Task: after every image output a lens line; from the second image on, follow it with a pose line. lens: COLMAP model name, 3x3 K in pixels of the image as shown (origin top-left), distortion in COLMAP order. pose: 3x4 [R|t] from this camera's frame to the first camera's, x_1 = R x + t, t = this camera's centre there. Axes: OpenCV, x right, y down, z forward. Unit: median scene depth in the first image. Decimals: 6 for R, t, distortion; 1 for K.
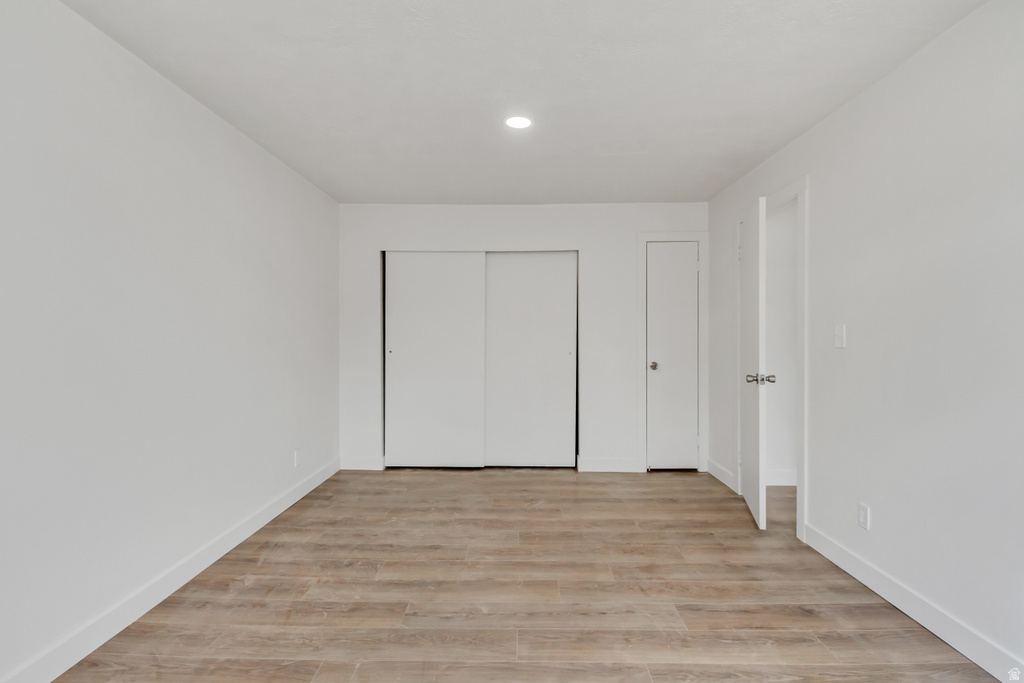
lens RADIAL K [[471.4, 0, 513.8], [0, 471.4, 341.7], [0, 0, 1]] dist [0.010793, -0.005268]
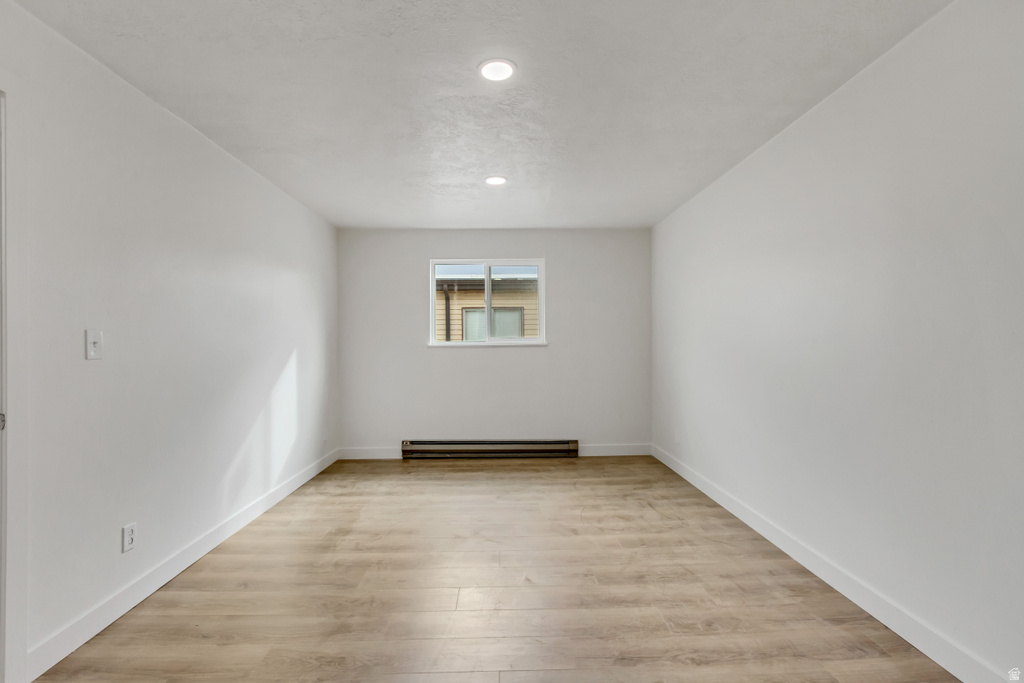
lens RADIAL K [[471.4, 0, 511.5], [0, 471.4, 344.1], [0, 0, 1]] dist [0.010793, -0.005268]
pose [[-0.999091, 0.009064, -0.041648, 0.019545], [0.008700, 0.999922, 0.008922, -0.015512], [0.041726, 0.008551, -0.999093, 1.995924]]
